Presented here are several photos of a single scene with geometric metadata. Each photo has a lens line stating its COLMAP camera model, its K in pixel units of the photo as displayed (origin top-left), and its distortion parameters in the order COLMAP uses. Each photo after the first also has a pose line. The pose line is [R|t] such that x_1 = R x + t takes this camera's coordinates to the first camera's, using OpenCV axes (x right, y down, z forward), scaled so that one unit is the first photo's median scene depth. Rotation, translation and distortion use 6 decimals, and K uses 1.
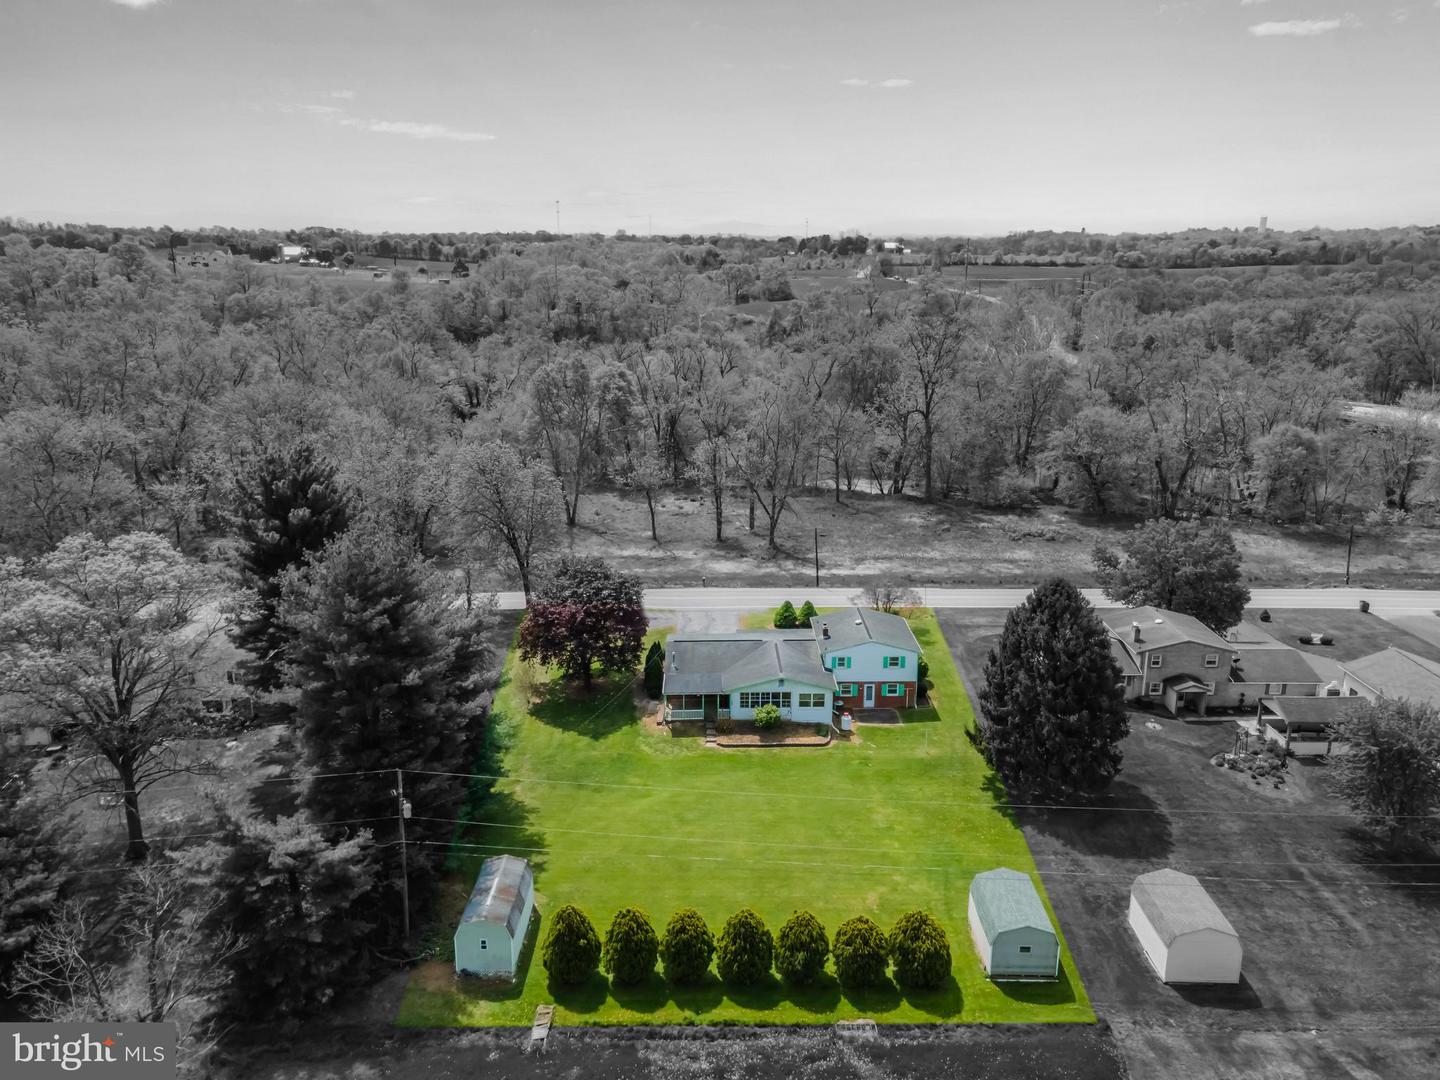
lens RADIAL K [[1107.9, 0, 740.2], [0, 1107.9, 514.3], [0, 0, 1]] dist [0.082627, -0.002833]
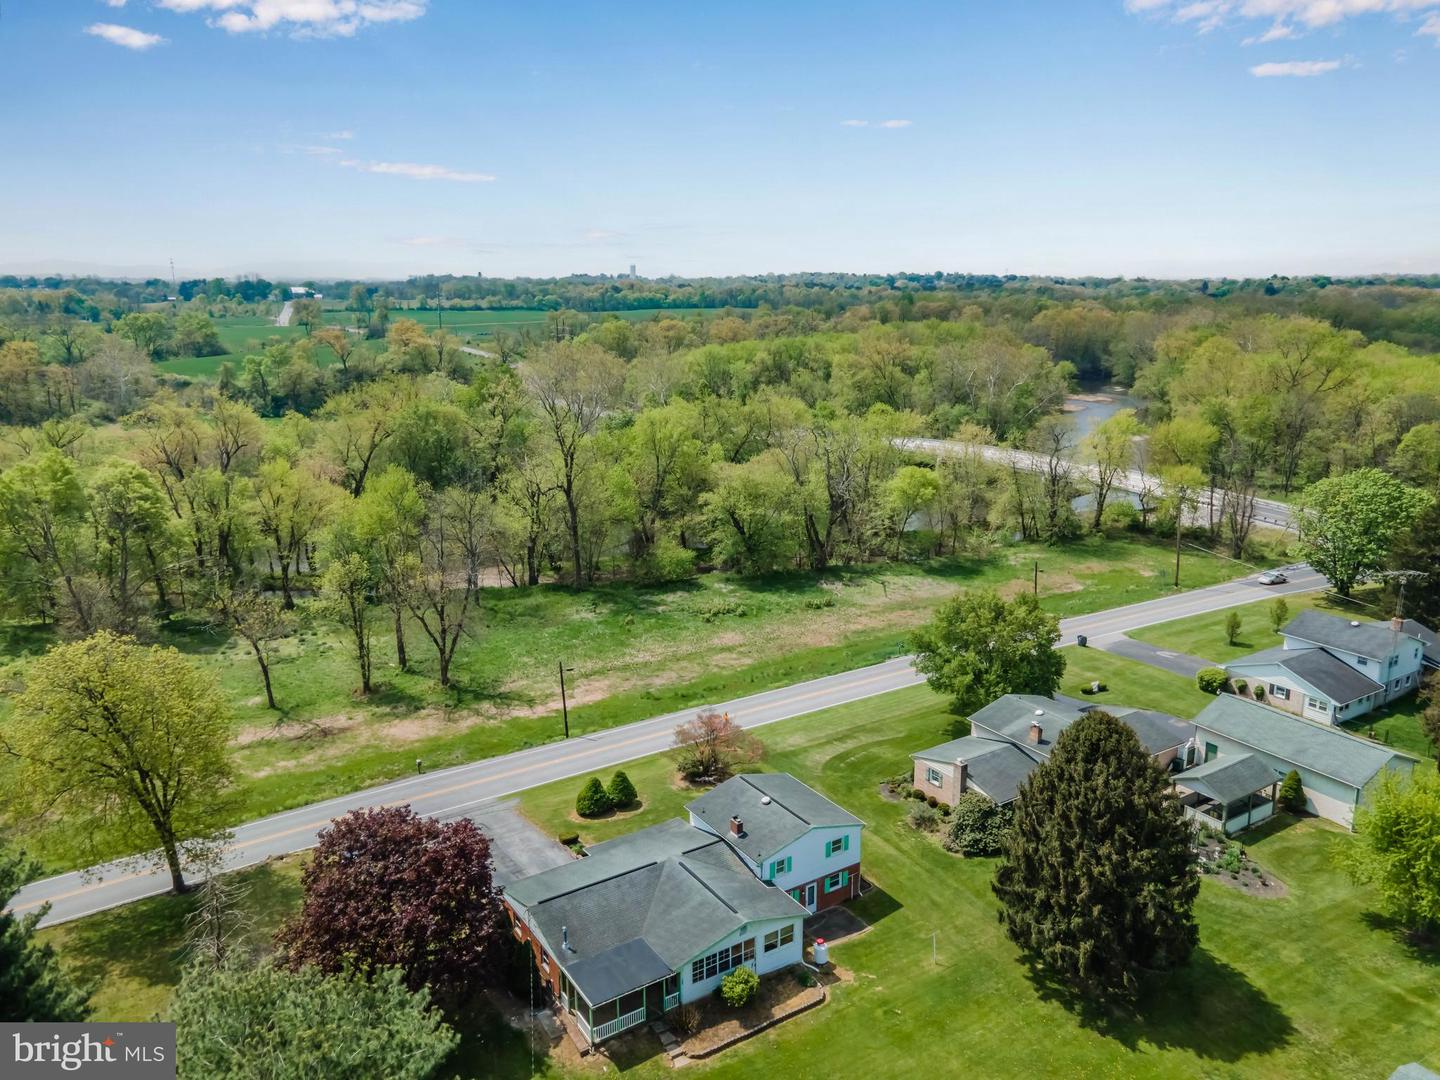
lens RADIAL K [[1073.5, 0, 738.5], [0, 1073.5, 511.4], [0, 0, 1]] dist [-0.008799, 0.089442]
pose [[0.843979, -0.118694, 0.523079, -0.173593], [0.134362, 0.990900, 0.008059, -0.068705], [-0.519275, 0.063481, 0.852246, 0.248480]]
